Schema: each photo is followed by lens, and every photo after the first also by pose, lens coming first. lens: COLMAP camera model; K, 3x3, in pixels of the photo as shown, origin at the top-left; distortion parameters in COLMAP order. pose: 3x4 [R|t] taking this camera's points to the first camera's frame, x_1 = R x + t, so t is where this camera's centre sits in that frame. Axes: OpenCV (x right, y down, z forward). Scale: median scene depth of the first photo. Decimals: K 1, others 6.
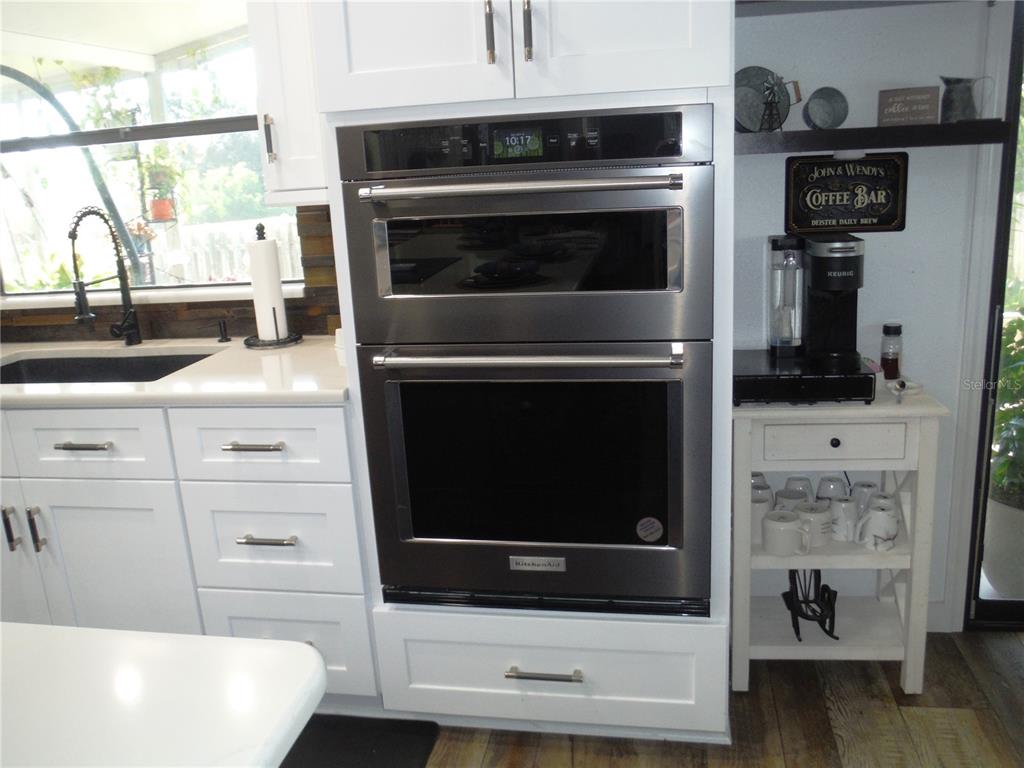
lens RADIAL K [[835.9, 0, 507.4], [0, 835.9, 369.7], [0, 0, 1]] dist [-0.068711, 0.023827]
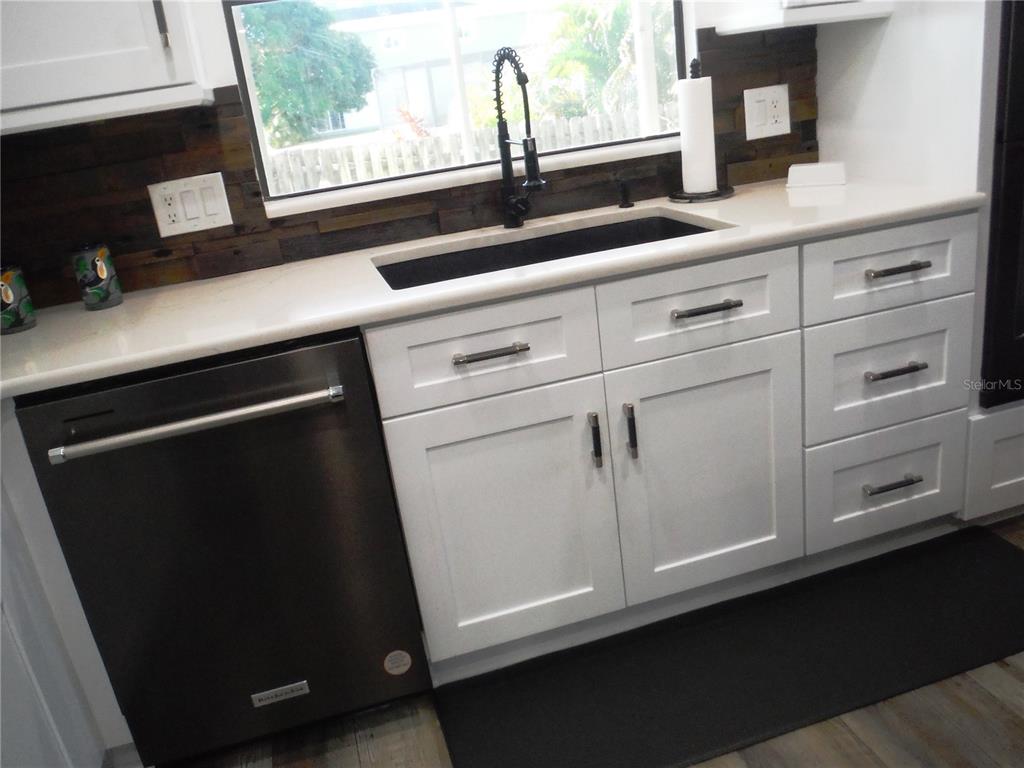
lens RADIAL K [[835.9, 0, 507.4], [0, 835.9, 369.7], [0, 0, 1]] dist [-0.068711, 0.023827]
pose [[0.890655, -0.200066, 0.408298, -0.998885], [0.177799, 0.979736, 0.092222, 0.036678], [-0.418474, -0.009543, 0.908178, 0.294736]]
